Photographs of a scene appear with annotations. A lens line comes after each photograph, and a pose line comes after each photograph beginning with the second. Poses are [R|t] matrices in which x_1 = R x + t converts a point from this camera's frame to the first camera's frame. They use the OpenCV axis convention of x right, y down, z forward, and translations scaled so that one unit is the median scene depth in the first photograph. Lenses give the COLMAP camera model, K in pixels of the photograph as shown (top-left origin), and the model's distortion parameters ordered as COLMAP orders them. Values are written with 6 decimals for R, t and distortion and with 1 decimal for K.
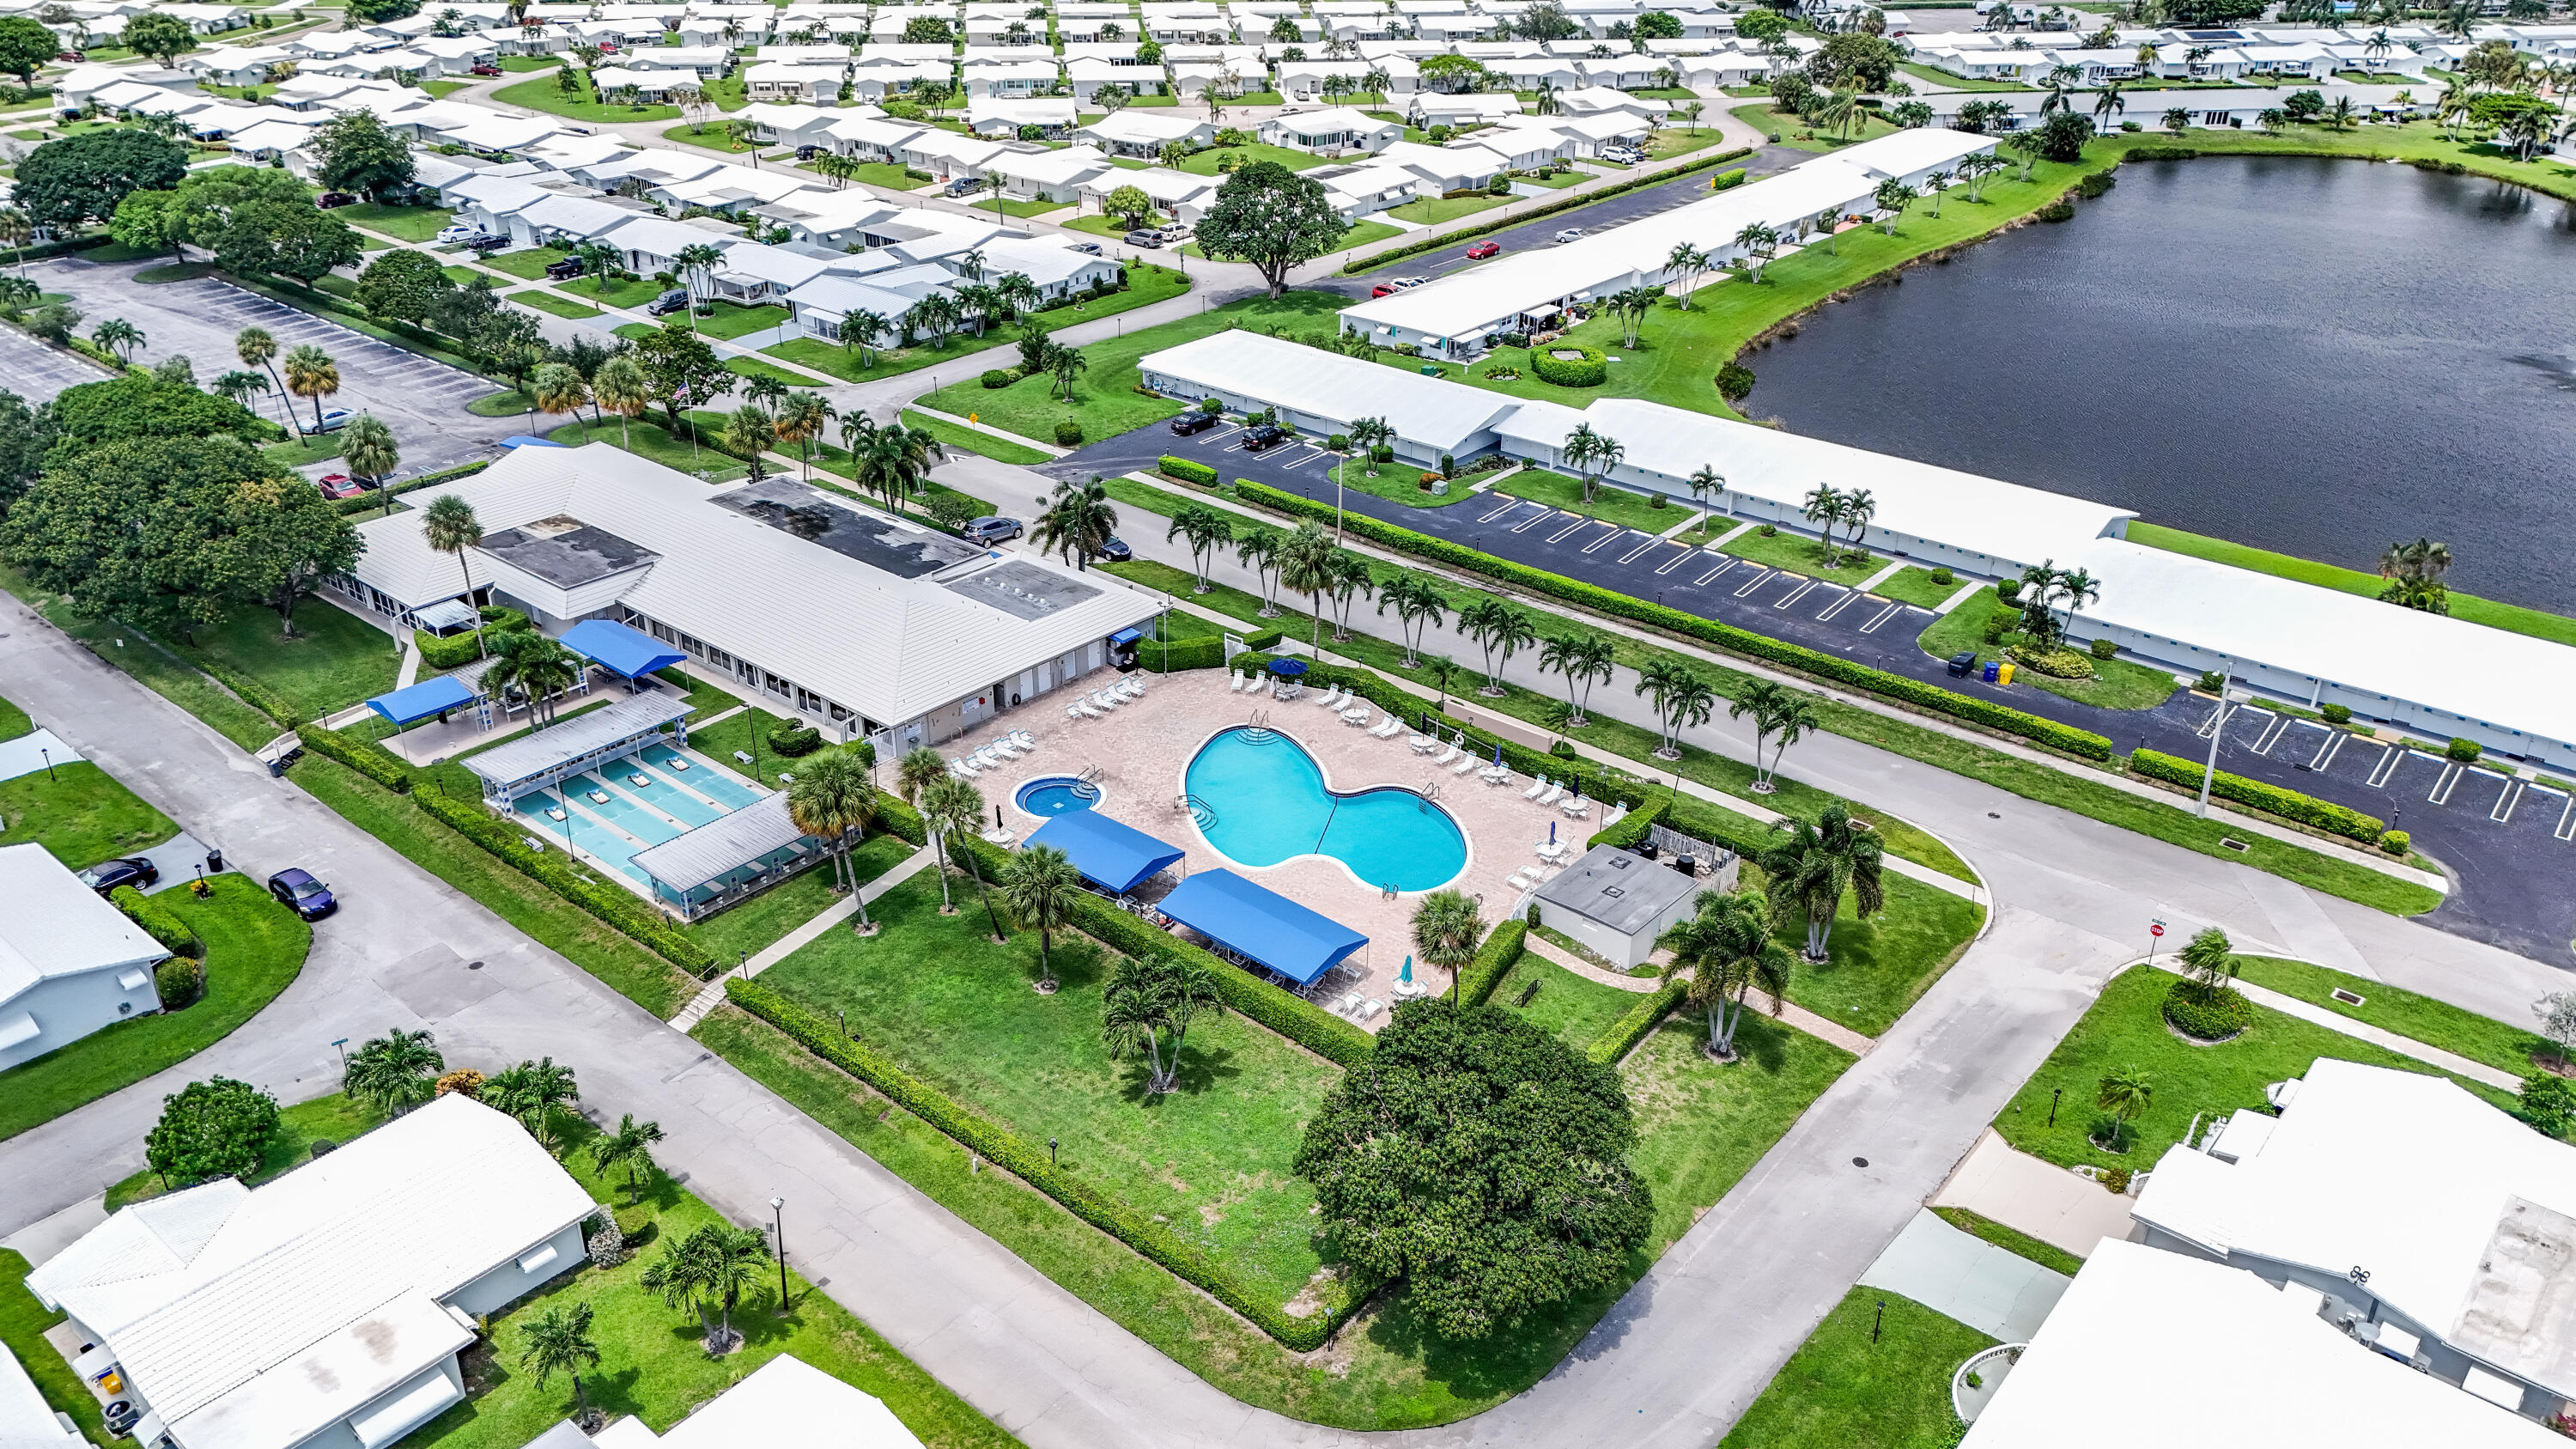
lens RADIAL K [[1909.0, 0, 1233.9], [0, 1909.0, 728.9], [0, 0, 1]] dist [0.067478, -0.094860]
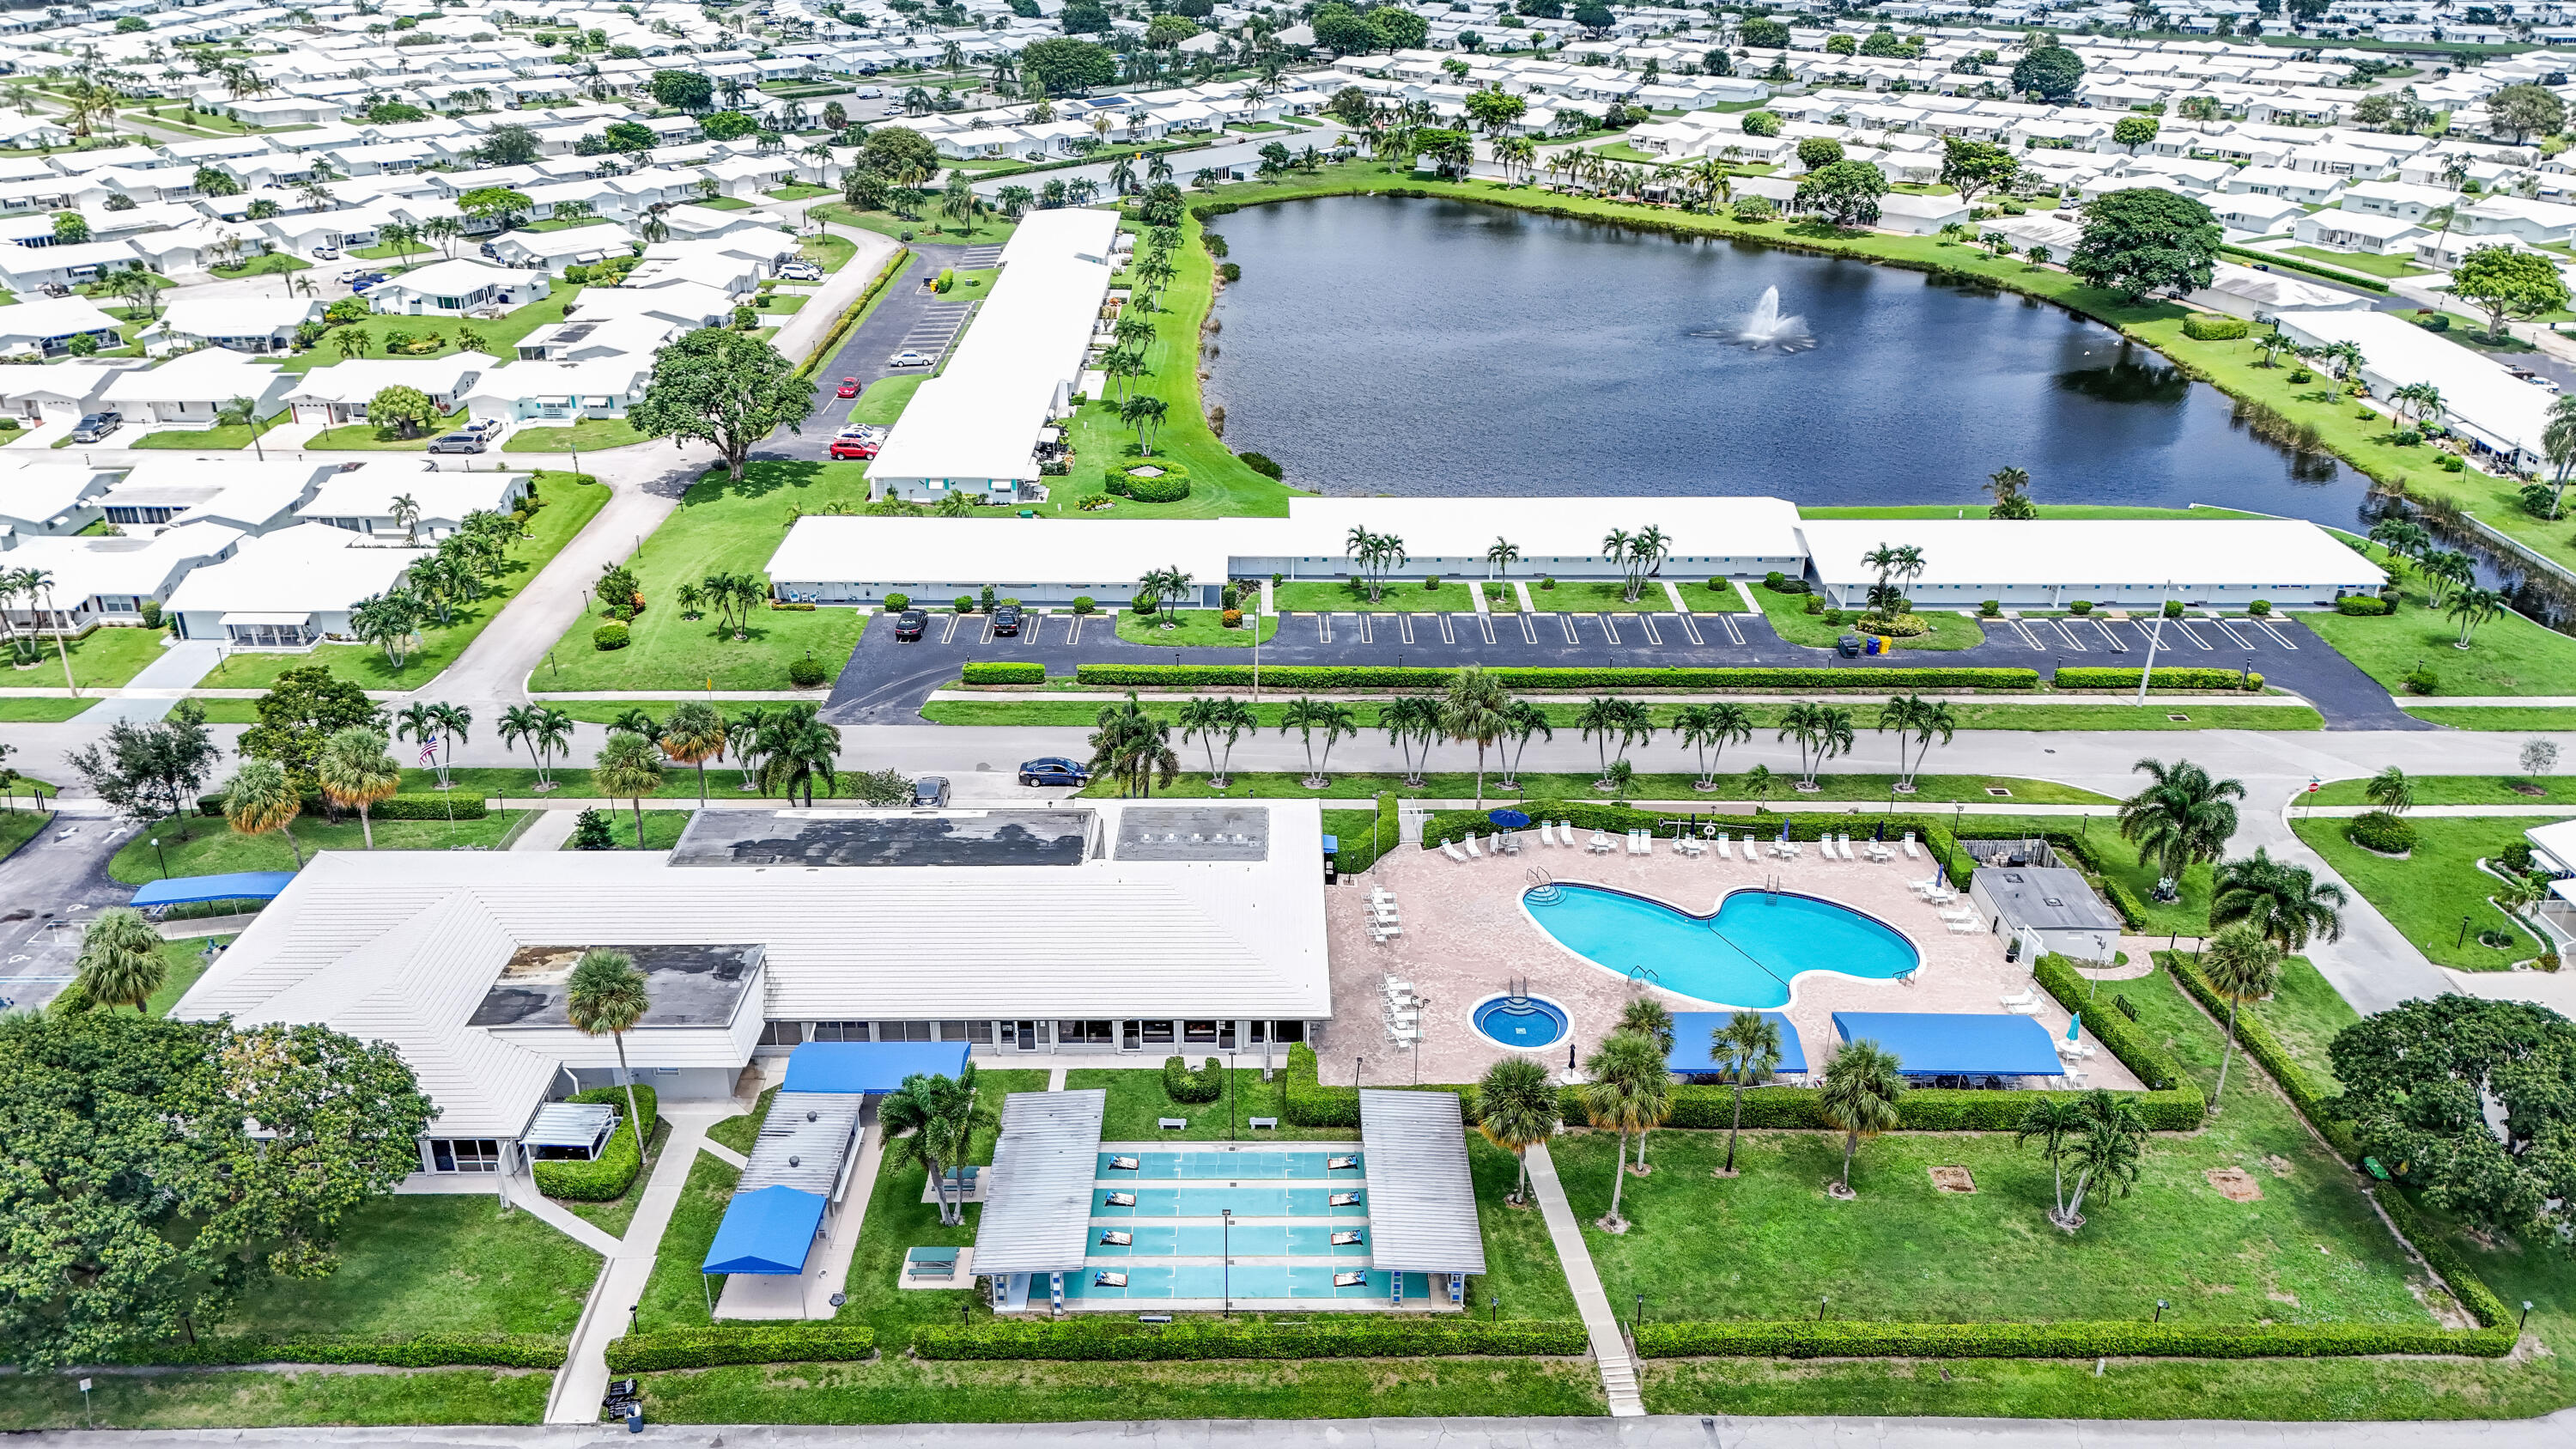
lens RADIAL K [[1909.0, 0, 1233.9], [0, 1909.0, 728.9], [0, 0, 1]] dist [0.067478, -0.094860]
pose [[0.759798, -0.279007, 0.587250, -0.545035], [0.299381, 0.951922, 0.064920, -0.155888], [-0.577130, 0.126485, 0.806798, 0.247084]]
